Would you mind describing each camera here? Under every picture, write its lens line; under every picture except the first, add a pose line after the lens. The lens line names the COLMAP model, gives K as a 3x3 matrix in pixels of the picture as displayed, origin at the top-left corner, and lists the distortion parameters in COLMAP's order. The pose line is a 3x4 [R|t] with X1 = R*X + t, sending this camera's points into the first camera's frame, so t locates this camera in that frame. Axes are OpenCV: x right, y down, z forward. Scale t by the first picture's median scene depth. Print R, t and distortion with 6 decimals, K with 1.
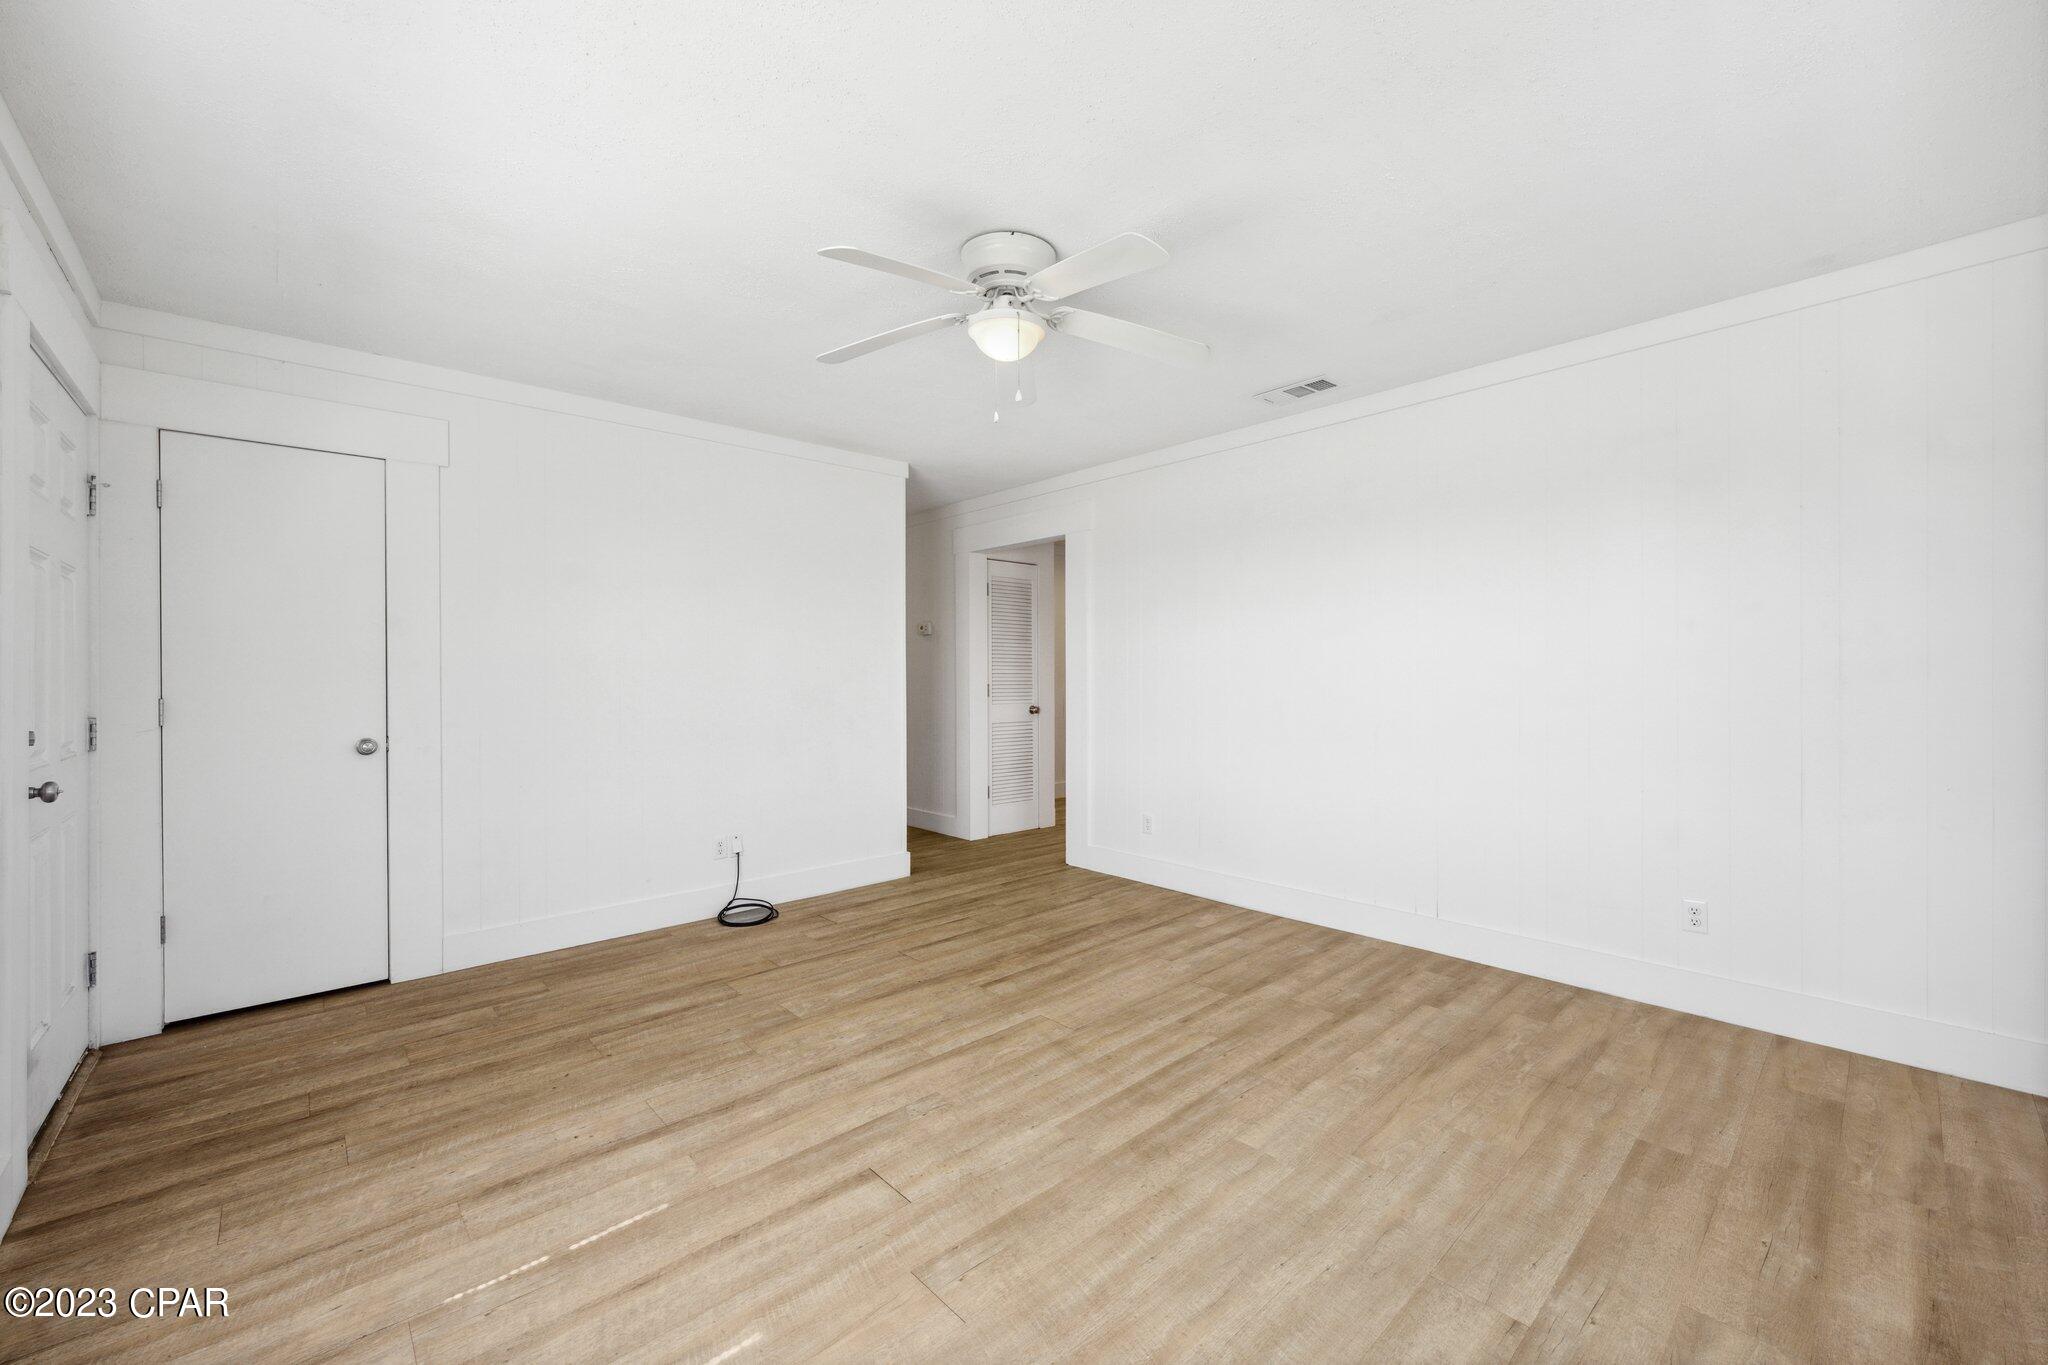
lens RADIAL K [[813.6, 0, 1054.2], [0, 813.6, 683.7], [0, 0, 1]] dist [-0.001143, -0.000124]
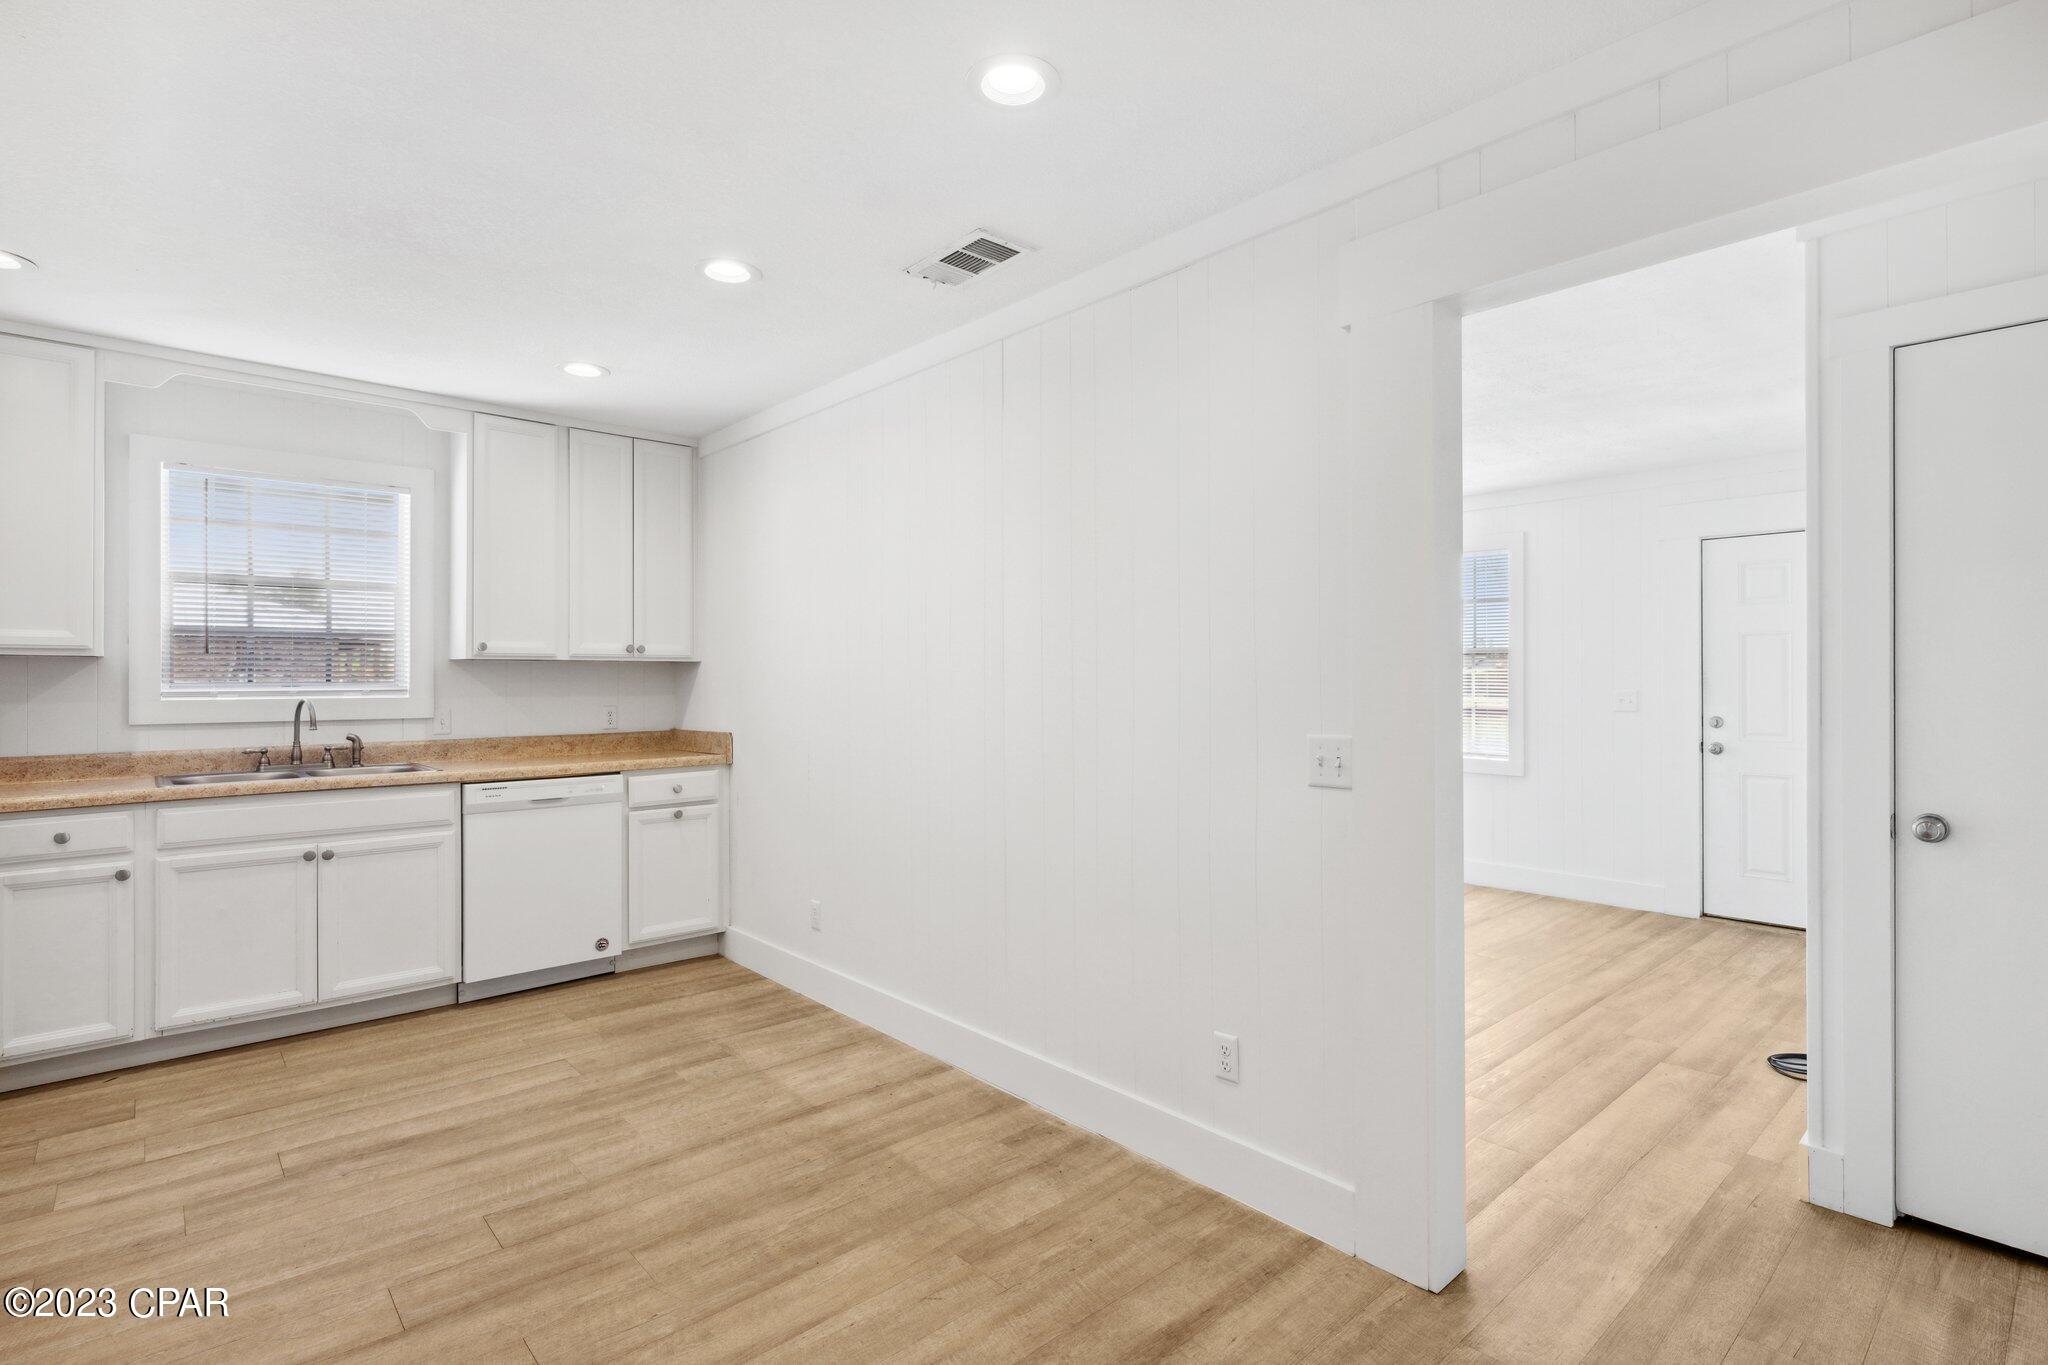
lens RADIAL K [[992.0, 0, 1023.4], [0, 992.0, 674.7], [0, 0, 1]] dist [0.001300, 0.001148]
pose [[-0.999197, 0.004977, 0.039766, 0.346423], [0.005316, 0.999950, 0.008417, -0.064969], [-0.039722, 0.008622, -0.999174, 2.675800]]
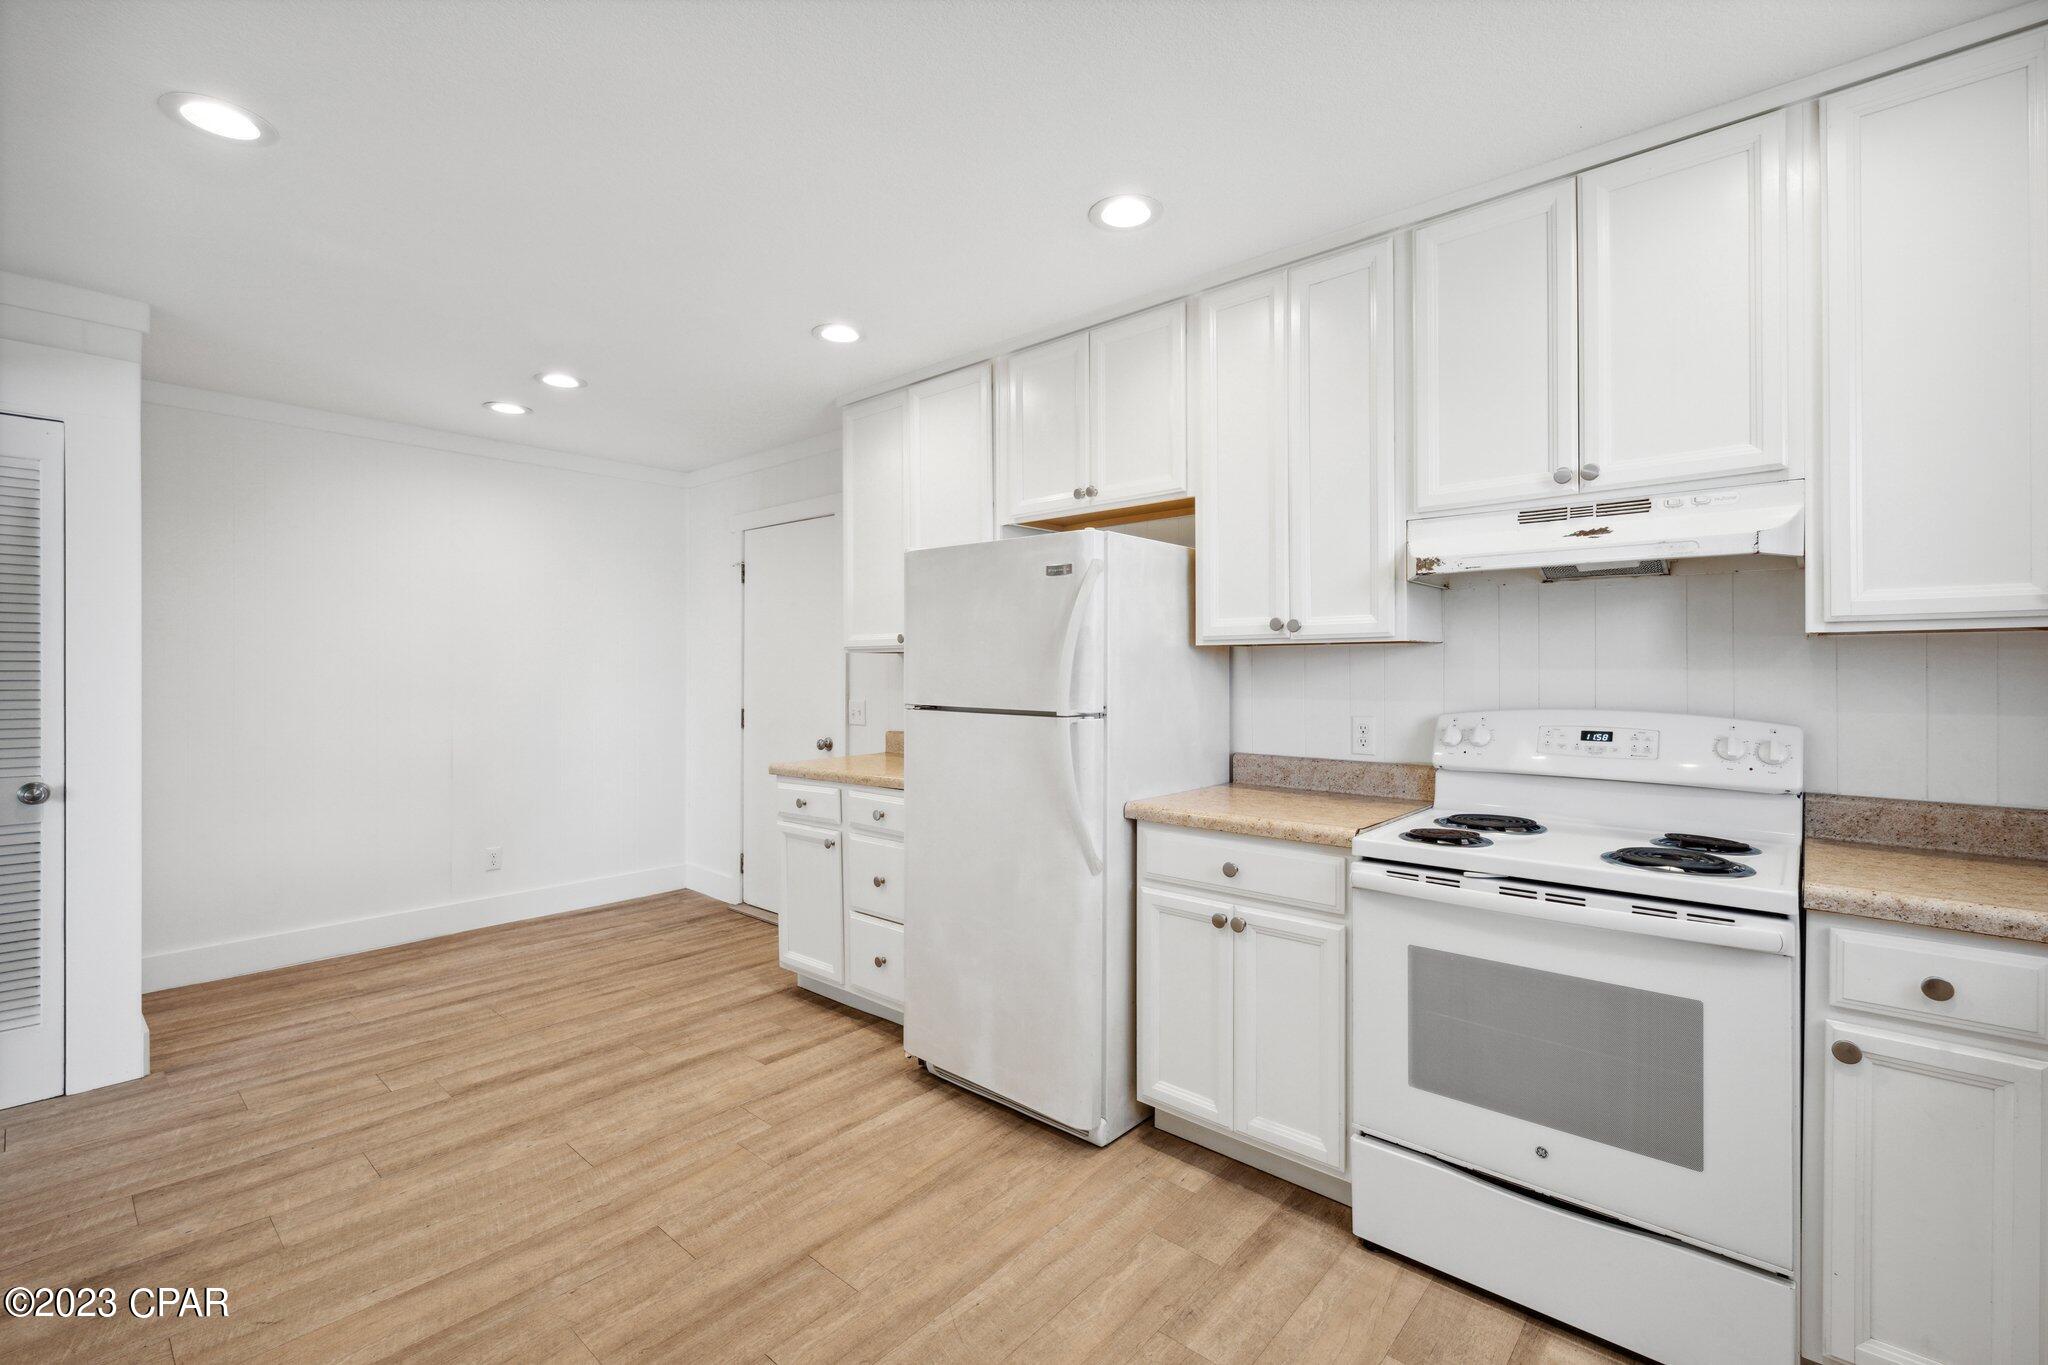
lens RADIAL K [[886.3, 0, 1031.0], [0, 886.3, 671.0], [0, 0, 1]] dist [0.000633, -0.000531]
pose [[0.996245, 0.001203, 0.086575, 0.945978], [-0.000397, 0.999956, -0.009322, -0.053894], [-0.086583, 0.009253, 0.996202, 1.233606]]
